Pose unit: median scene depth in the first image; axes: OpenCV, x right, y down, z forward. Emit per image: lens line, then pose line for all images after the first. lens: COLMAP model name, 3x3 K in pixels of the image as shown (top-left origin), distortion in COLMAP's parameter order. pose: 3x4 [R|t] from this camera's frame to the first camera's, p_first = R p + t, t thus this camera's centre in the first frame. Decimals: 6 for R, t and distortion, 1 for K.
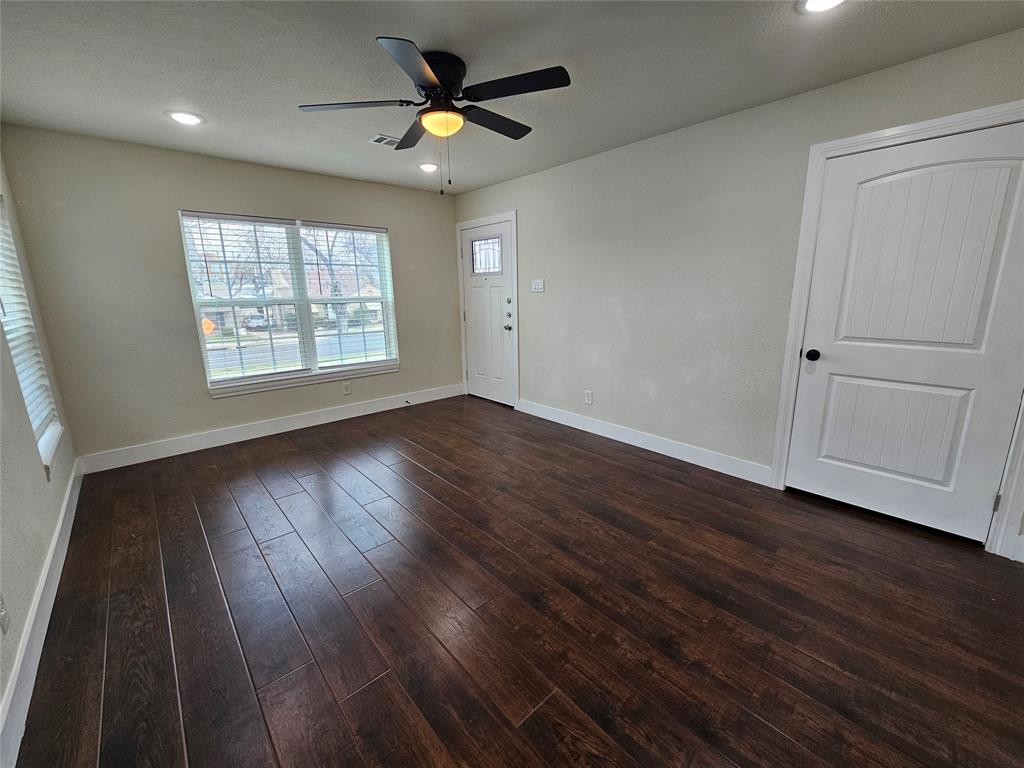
lens RADIAL K [[418.2, 0, 518.5], [0, 418.2, 381.4], [0, 0, 1]] dist [-0.000452, 0.000024]
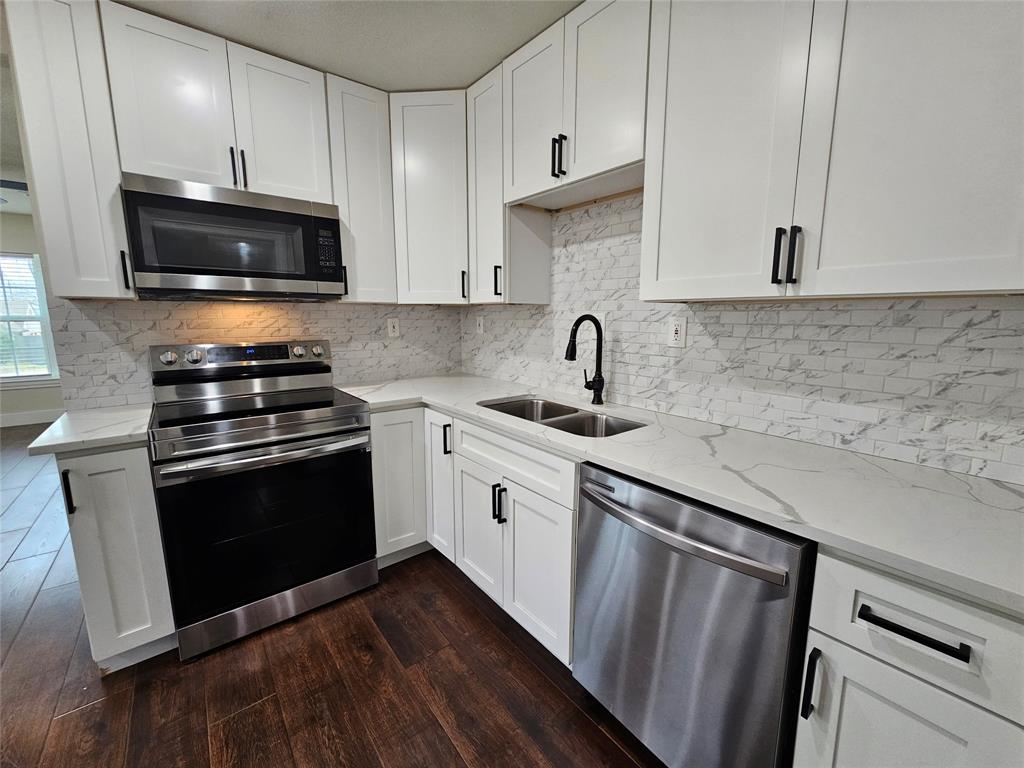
lens RADIAL K [[418.2, 0, 518.5], [0, 418.2, 381.4], [0, 0, 1]] dist [-0.000452, 0.000024]
pose [[0.998280, 0.024664, -0.053191, 0.915900], [-0.028058, 0.997554, -0.064028, 0.028569], [0.051482, 0.065410, 0.996530, -0.123260]]
